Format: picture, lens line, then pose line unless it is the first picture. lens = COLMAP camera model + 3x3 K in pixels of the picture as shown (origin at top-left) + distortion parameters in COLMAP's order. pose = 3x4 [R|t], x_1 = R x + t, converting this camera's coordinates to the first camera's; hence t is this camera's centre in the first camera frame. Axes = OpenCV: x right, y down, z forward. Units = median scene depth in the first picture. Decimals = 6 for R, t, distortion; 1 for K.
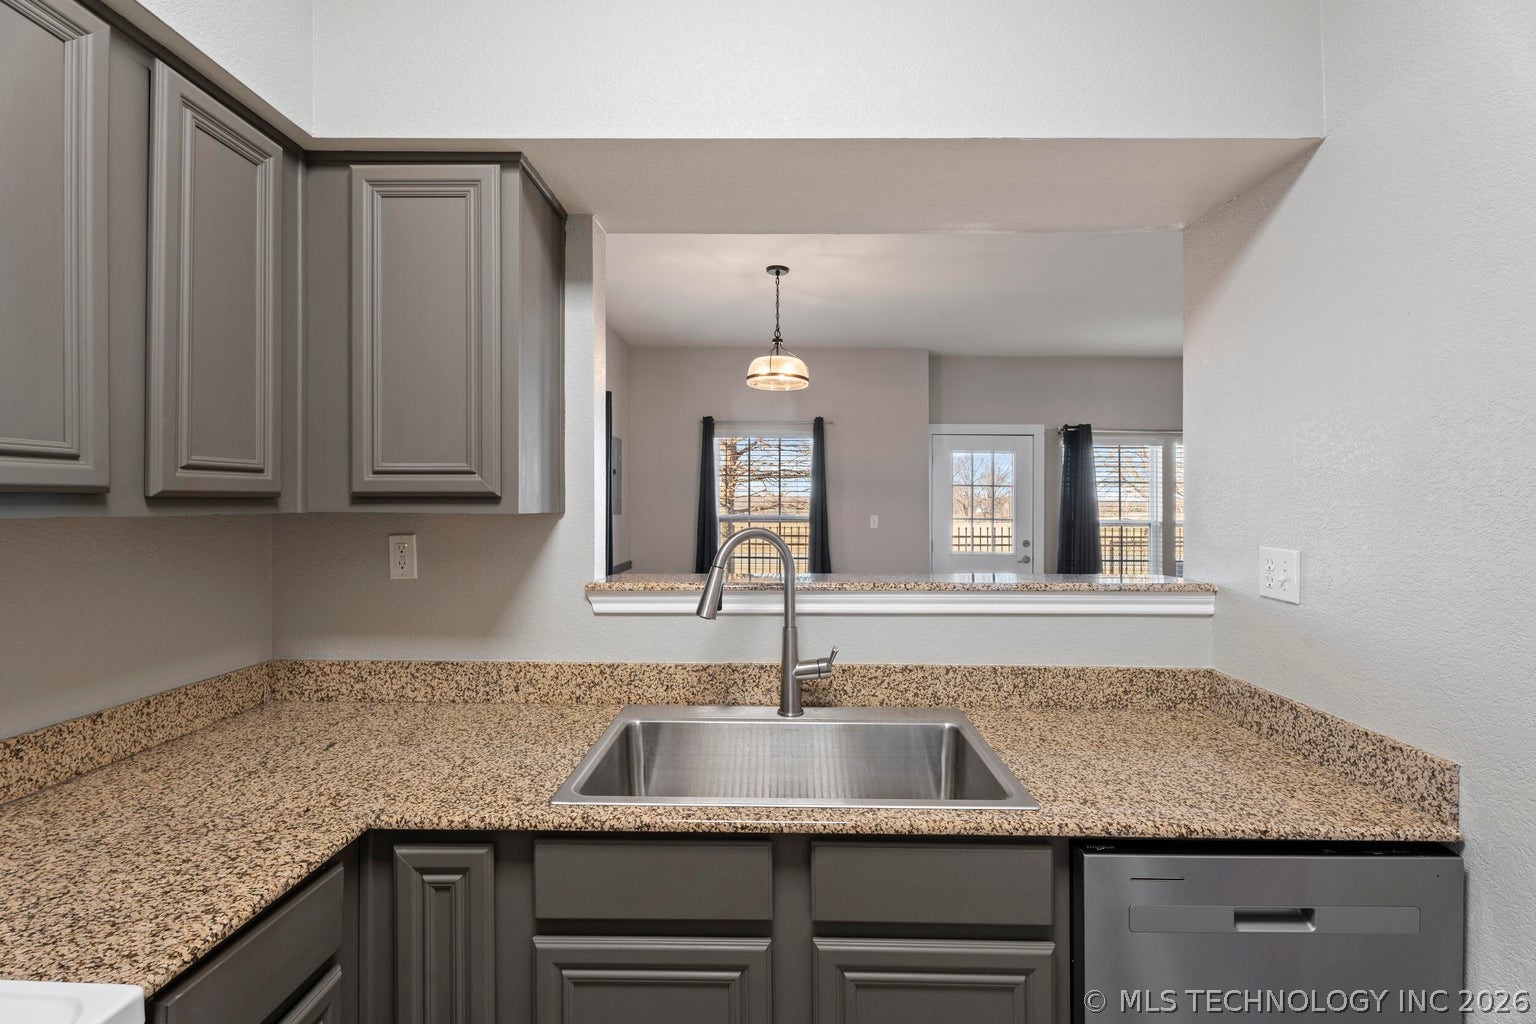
lens RADIAL K [[694.1, 0, 771.0], [0, 694.1, 495.2], [0, 0, 1]] dist [0.001587, 0.000601]
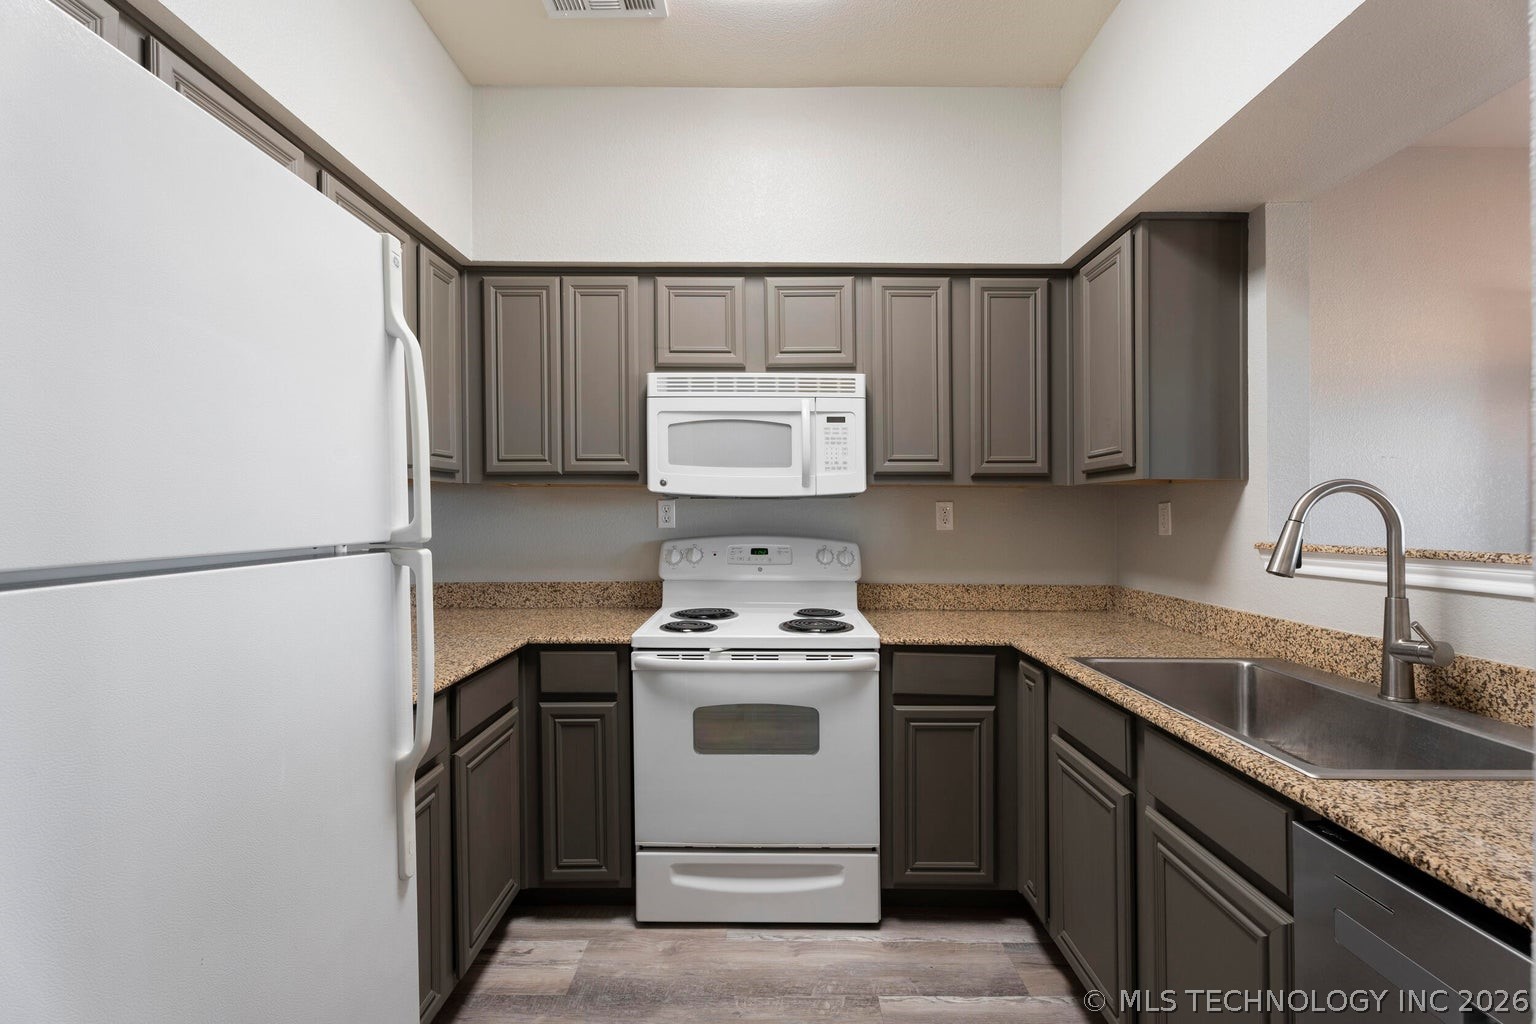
lens RADIAL K [[682.4, 0, 771.0], [0, 682.4, 532.2], [0, 0, 1]] dist [-0.002515, 0.000795]
pose [[0.008460, 0.018641, -0.999790, 0.824759], [0.002769, 0.999822, 0.018665, 0.089374], [0.999960, -0.002926, 0.008407, 0.219650]]
